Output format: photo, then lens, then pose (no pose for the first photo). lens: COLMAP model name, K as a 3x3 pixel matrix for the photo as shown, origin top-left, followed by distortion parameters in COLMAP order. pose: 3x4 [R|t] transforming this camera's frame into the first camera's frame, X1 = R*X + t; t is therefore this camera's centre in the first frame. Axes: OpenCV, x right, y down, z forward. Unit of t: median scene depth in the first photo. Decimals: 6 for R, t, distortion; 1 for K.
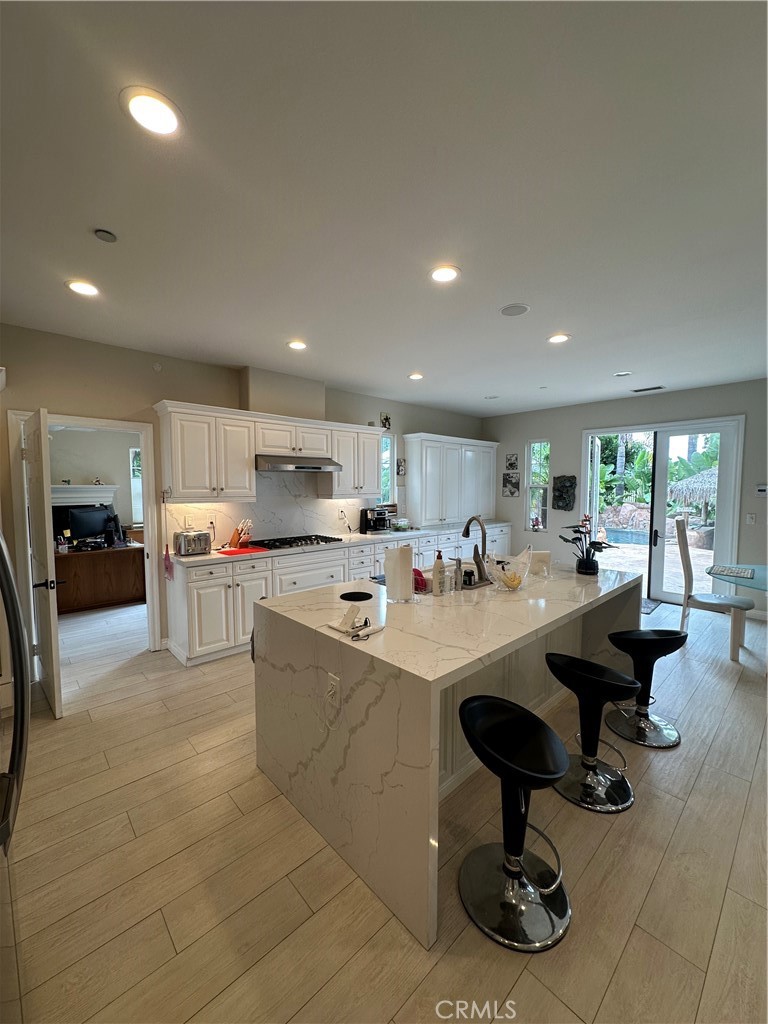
lens RADIAL K [[405.2, 0, 385.9], [0, 405.2, 510.8], [0, 0, 1]] dist [0.001155, 0.000022]
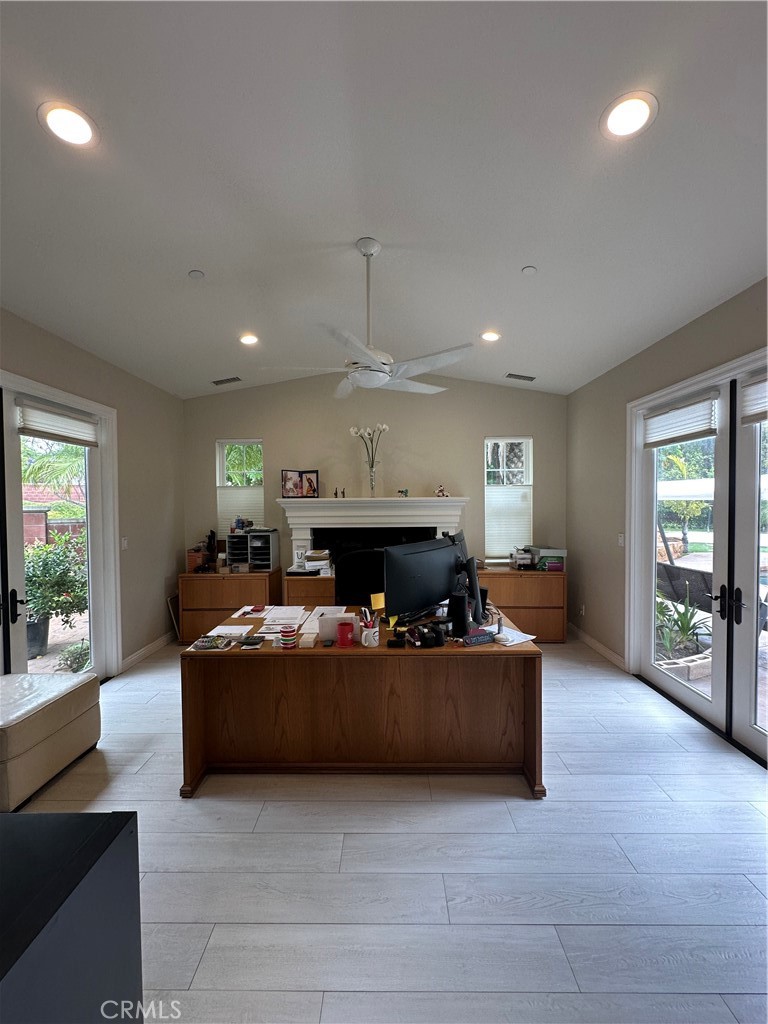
lens RADIAL K [[405.2, 0, 385.2], [0, 405.2, 512.9], [0, 0, 1]] dist [0.001155, 0.000022]
pose [[0.727231, 0.013804, -0.686254, -0.432530], [-0.038025, 0.999073, -0.020200, -0.027887], [0.685339, 0.040785, 0.727081, 0.612611]]
